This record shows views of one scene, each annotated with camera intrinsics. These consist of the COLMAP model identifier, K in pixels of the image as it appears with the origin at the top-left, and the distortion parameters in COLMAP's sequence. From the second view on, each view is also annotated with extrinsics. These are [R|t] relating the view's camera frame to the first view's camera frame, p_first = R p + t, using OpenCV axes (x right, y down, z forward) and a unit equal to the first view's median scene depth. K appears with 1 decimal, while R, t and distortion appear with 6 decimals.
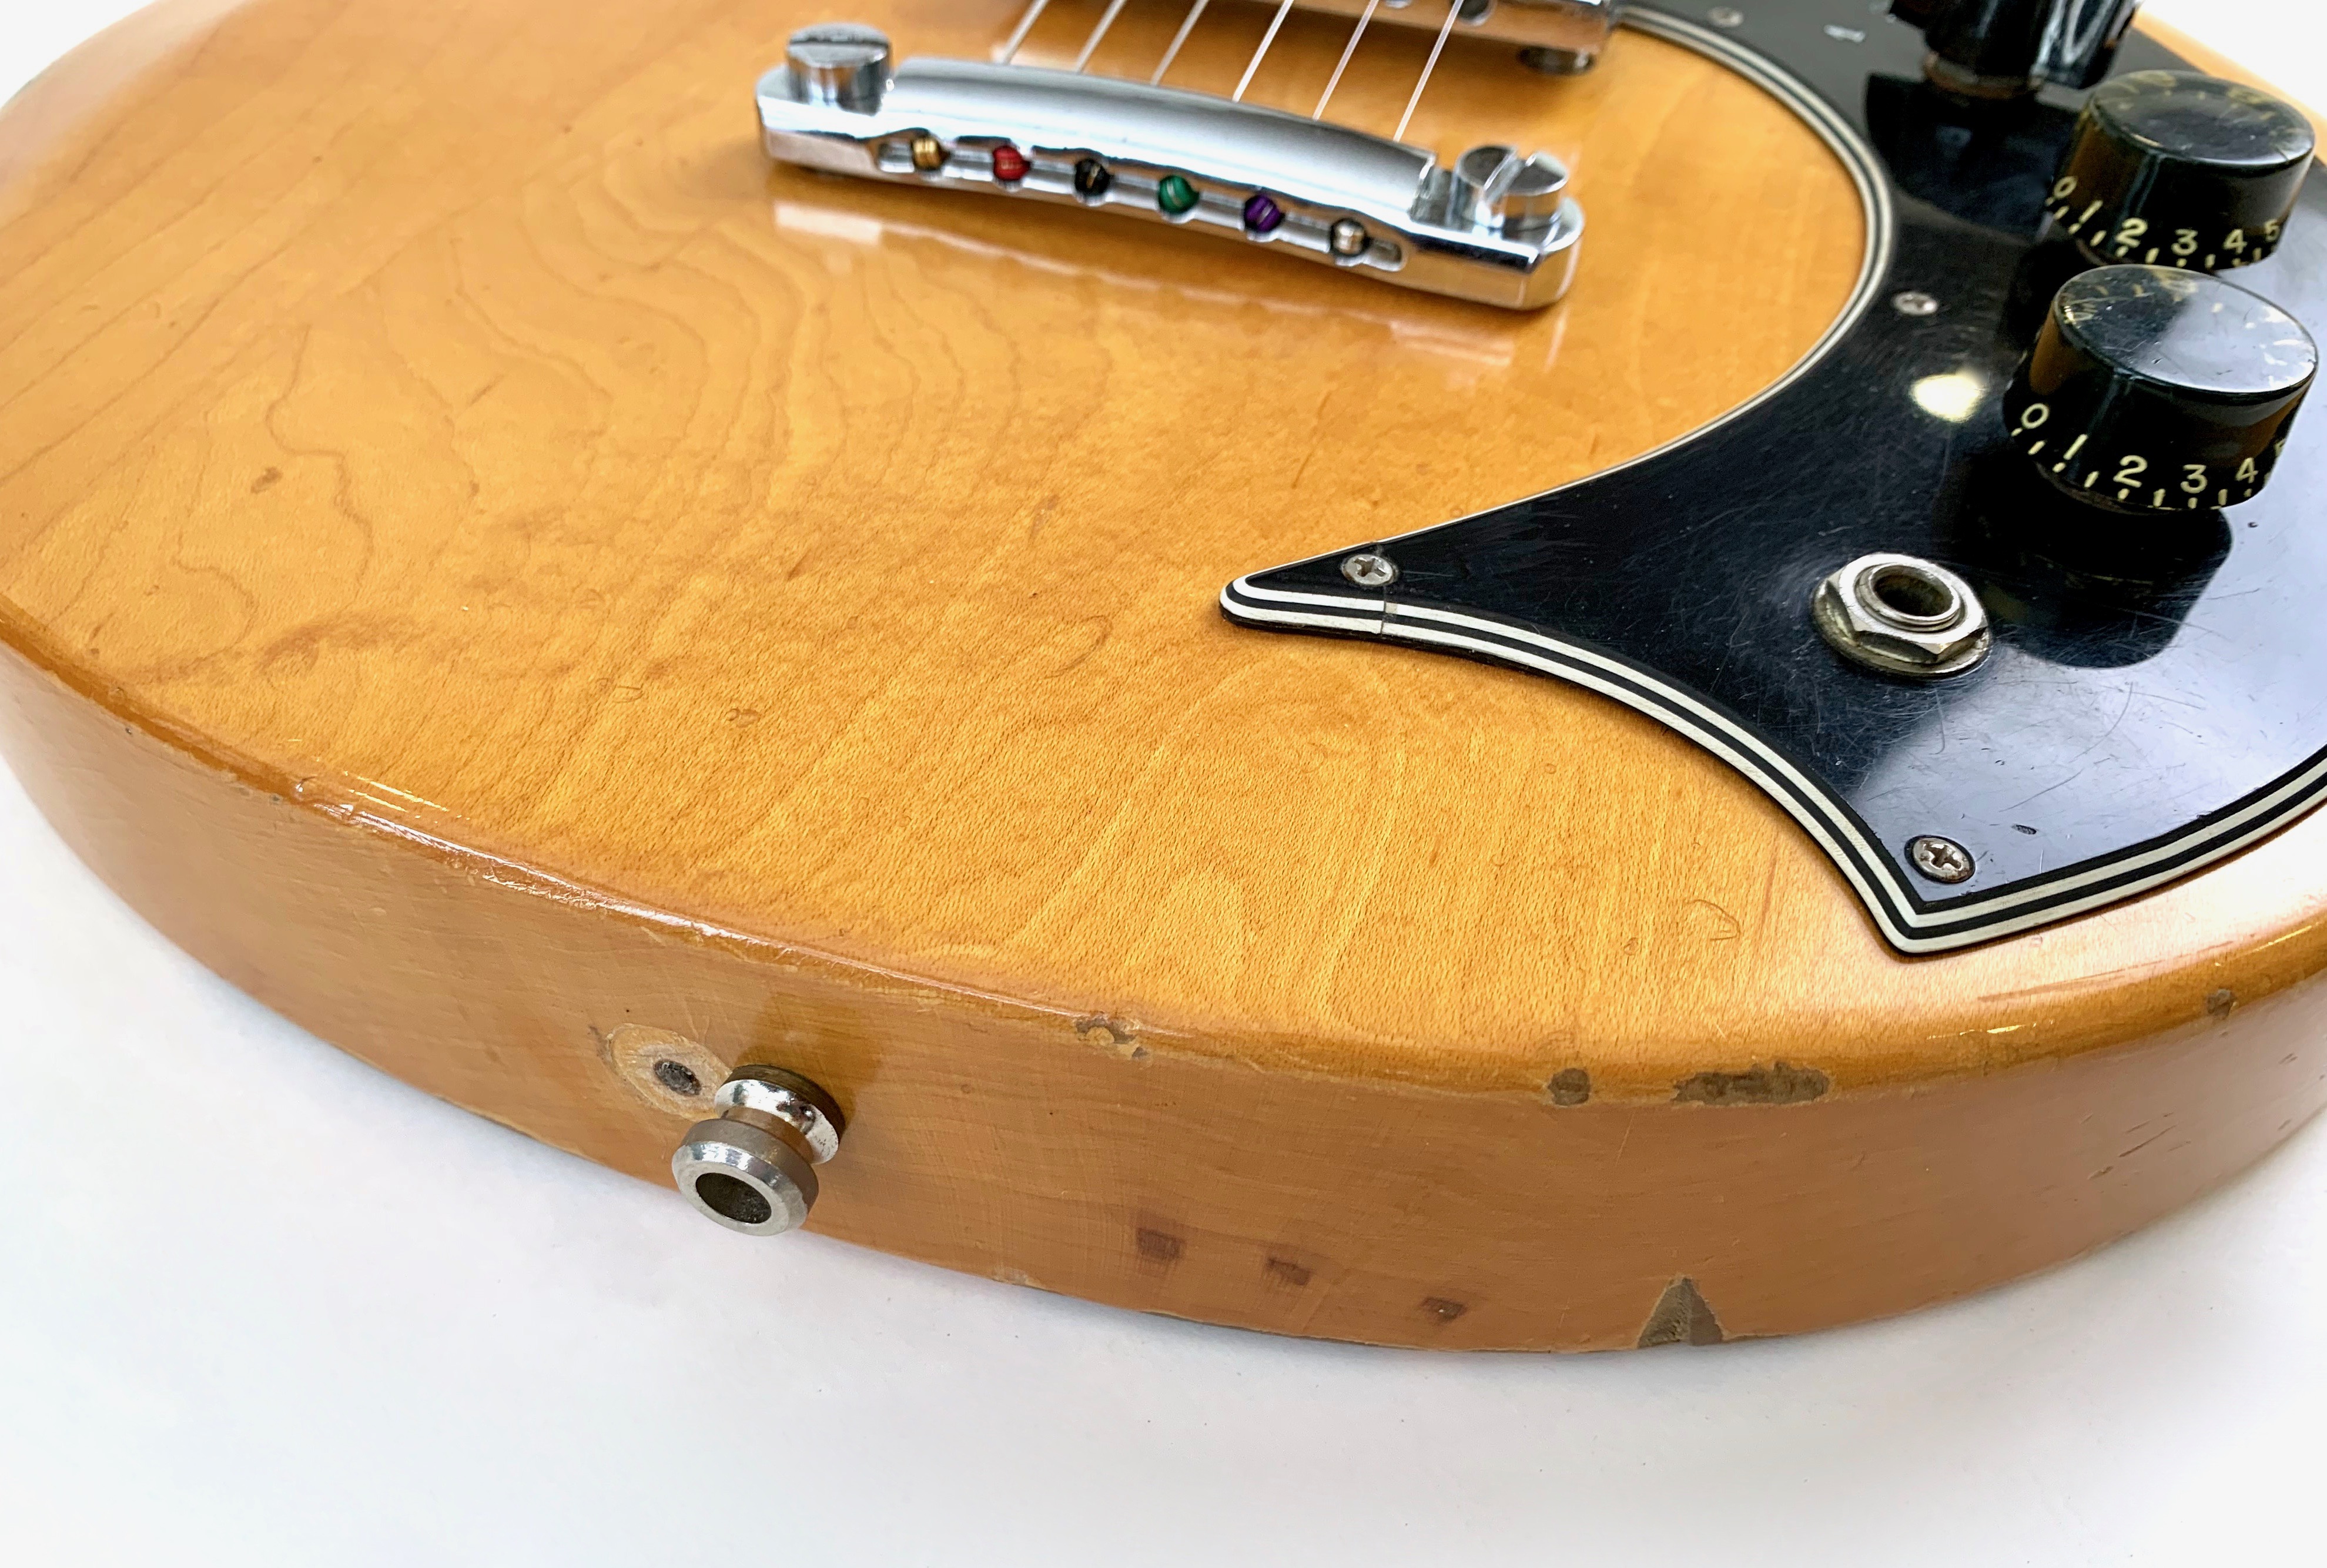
lens RADIAL K [[1998.6, 0, 1122.2], [0, 1998.6, 786.1], [0, 0, 1]] dist [0.001624, -0.004375]
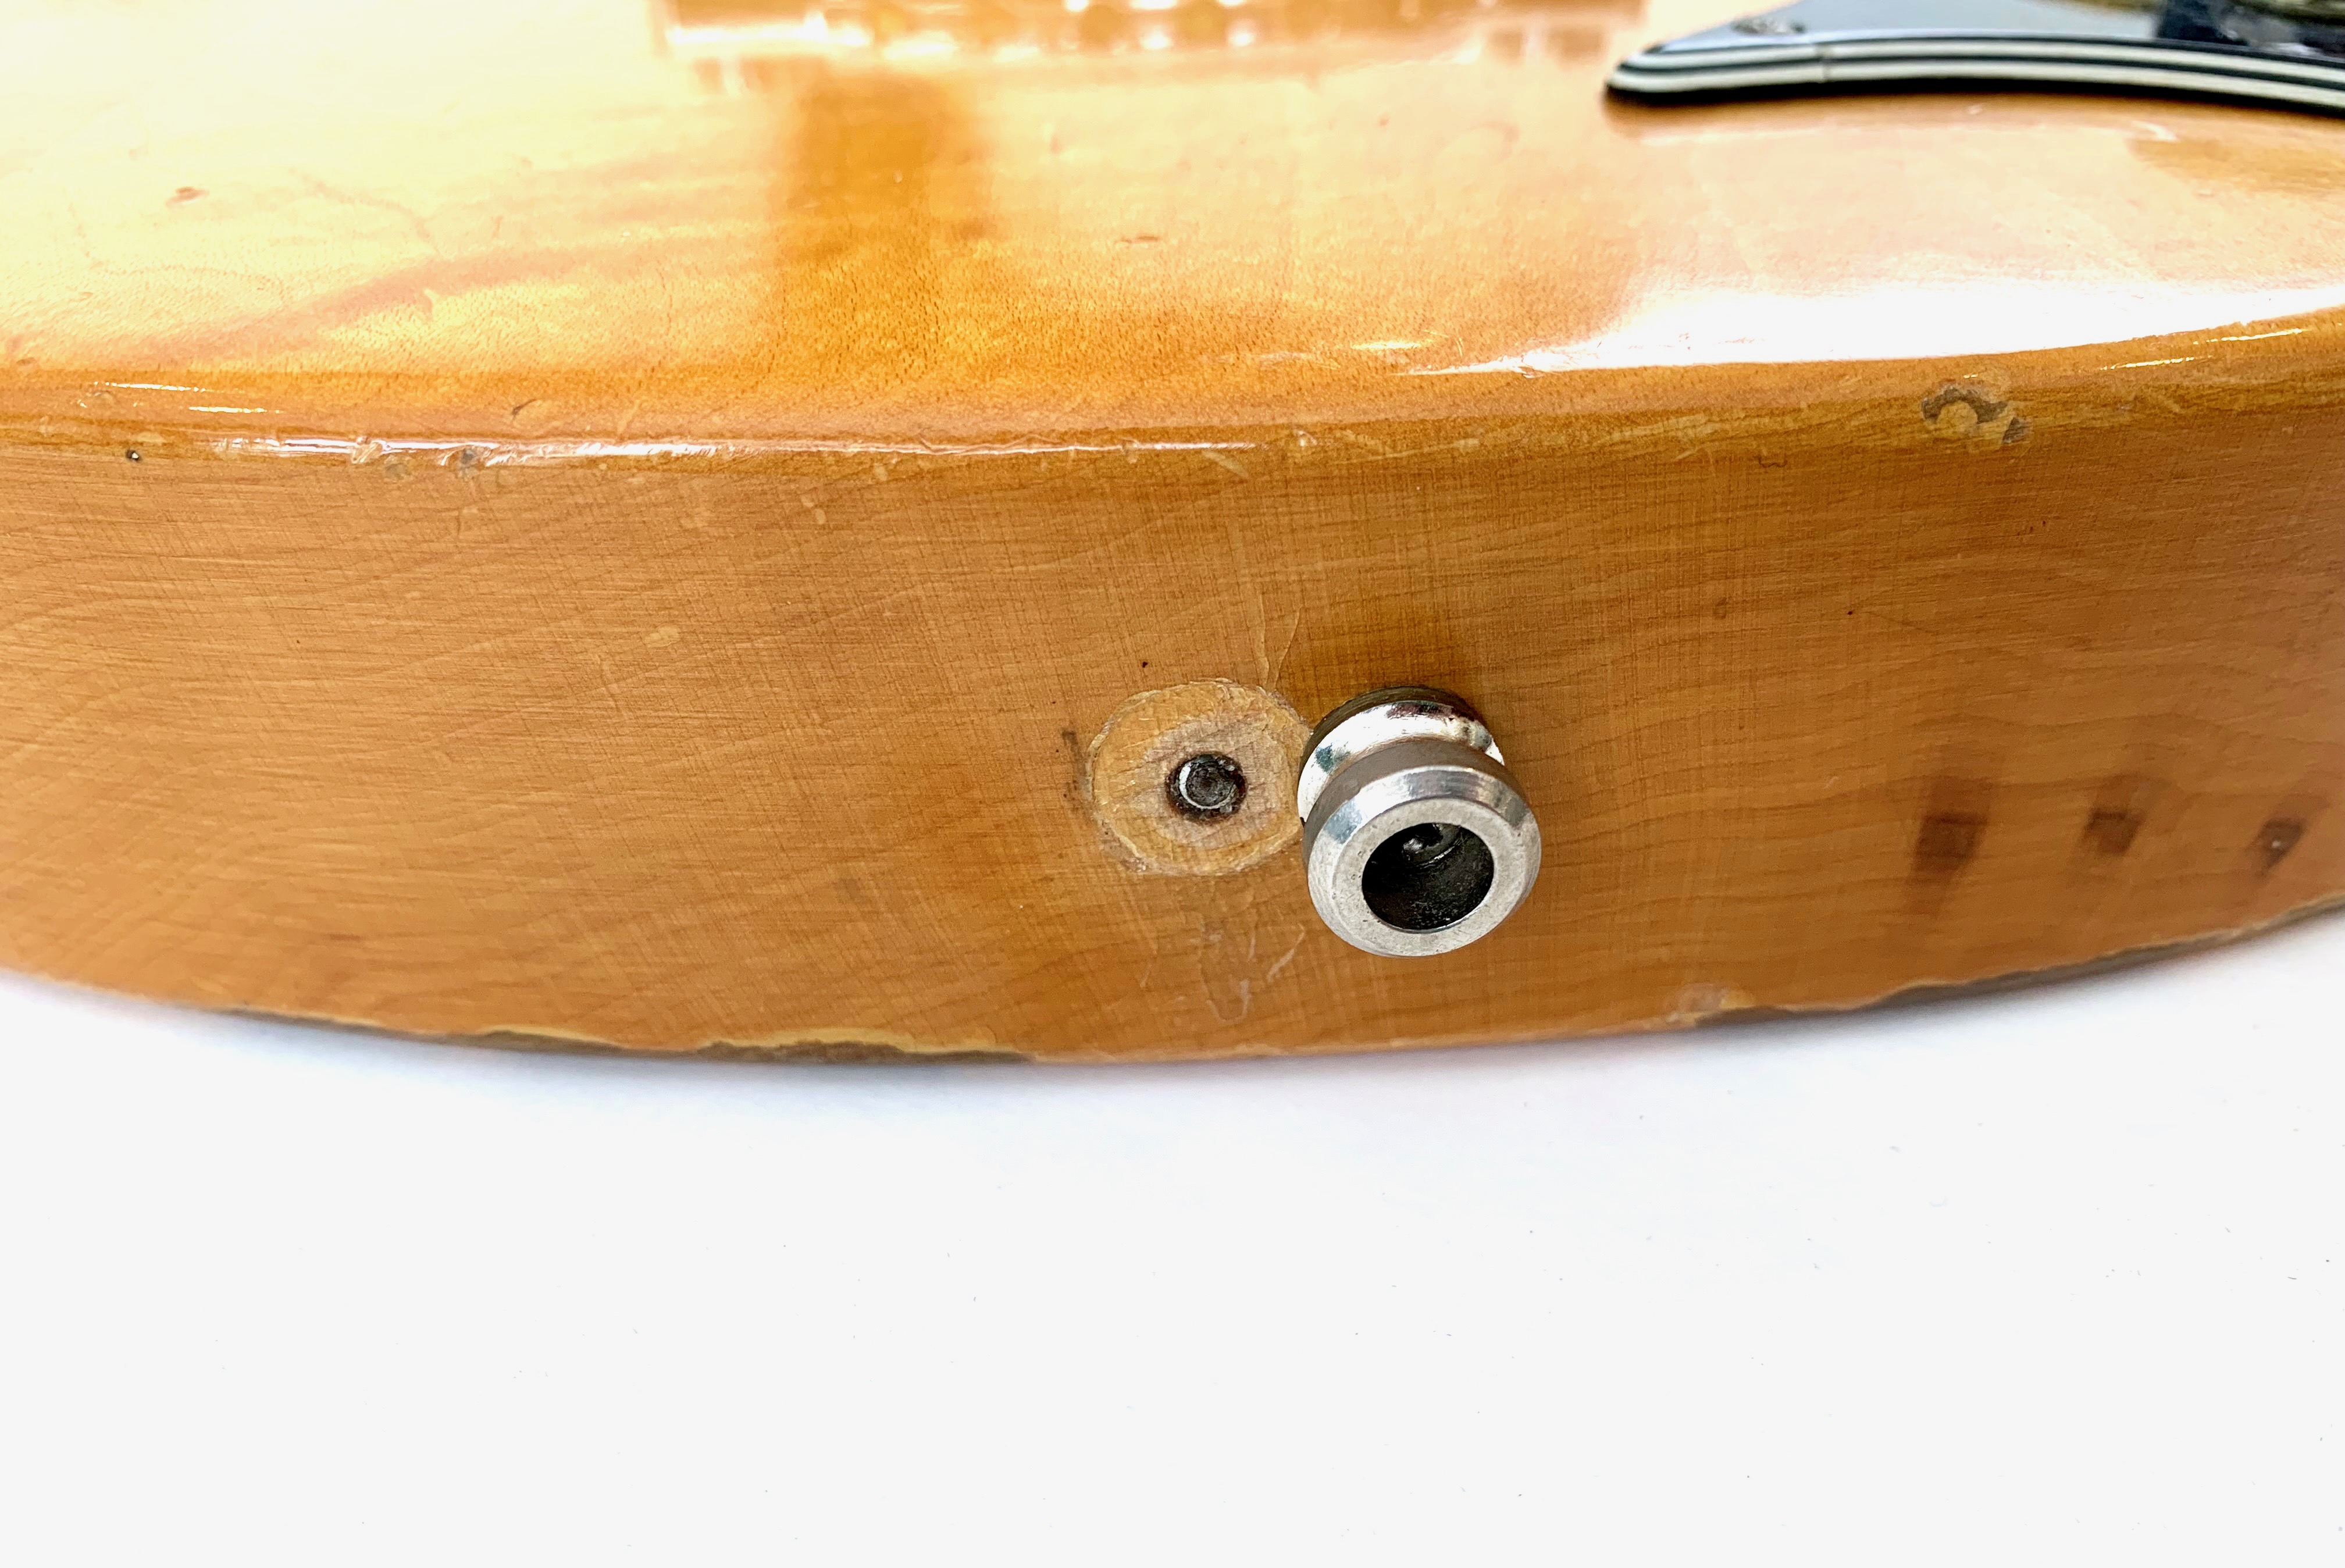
lens RADIAL K [[2014.2, 0, 1130.9], [0, 2014.2, 786.1], [0, 0, 1]] dist [0.001624, -0.004375]
pose [[0.930979, -0.234261, 0.280000, -0.423924], [0.280745, 0.949677, -0.138913, 0.227707], [-0.233367, 0.207934, 0.949896, 0.409893]]
